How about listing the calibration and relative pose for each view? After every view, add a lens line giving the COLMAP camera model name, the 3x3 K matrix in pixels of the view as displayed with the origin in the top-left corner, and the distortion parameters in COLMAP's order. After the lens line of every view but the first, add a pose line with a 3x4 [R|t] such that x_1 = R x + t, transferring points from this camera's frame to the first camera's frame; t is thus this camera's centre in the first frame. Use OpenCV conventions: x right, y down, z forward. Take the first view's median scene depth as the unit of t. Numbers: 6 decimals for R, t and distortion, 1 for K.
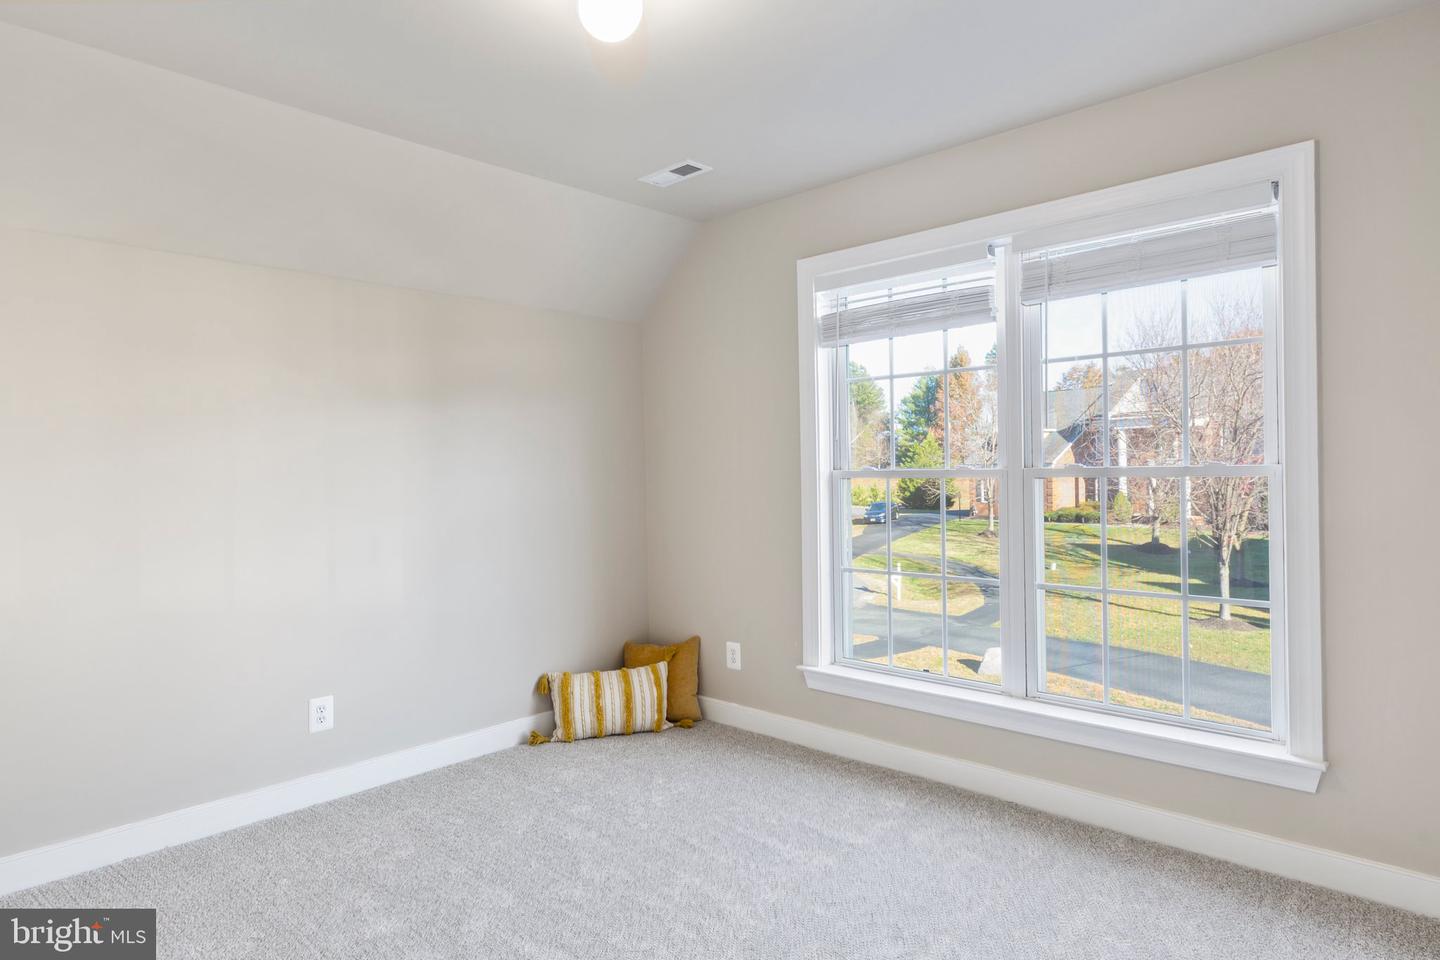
lens RADIAL K [[830.9, 0, 720.0], [0, 830.9, 480.0], [0, 0, 1]] dist [0.002140, 0.000524]
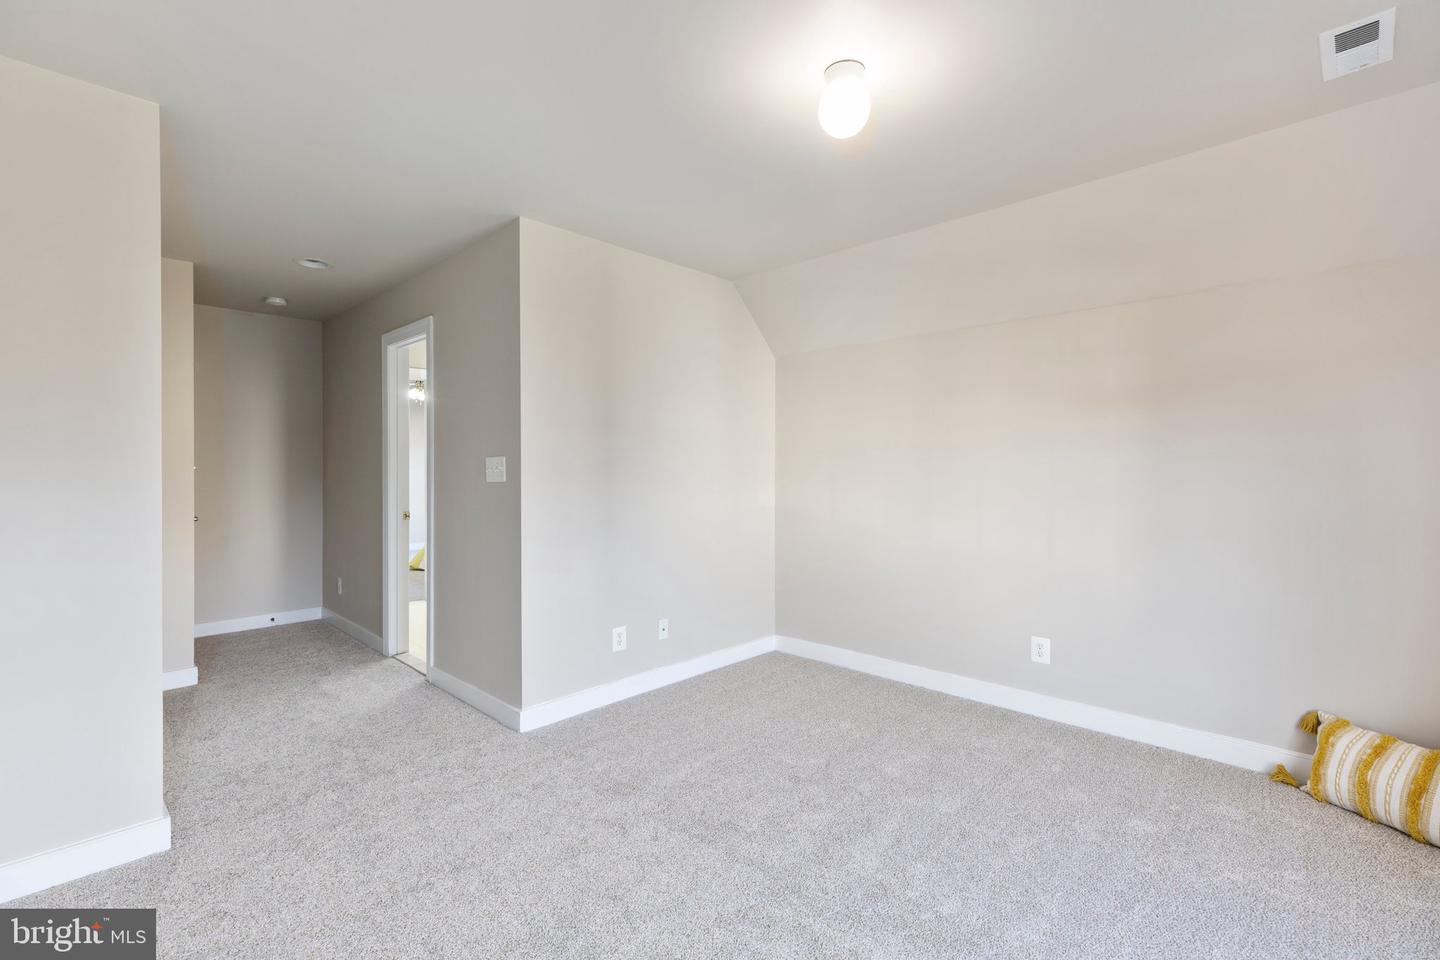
lens RADIAL K [[641.3, 0, 717.7], [0, 641.3, 472.5], [0, 0, 1]] dist [-0.003304, 0.000485]
pose [[-0.026697, 0.019646, -0.999451, 0.521030], [-0.005553, 0.999789, 0.019801, -0.017080], [0.999628, 0.006079, -0.026582, 0.489337]]
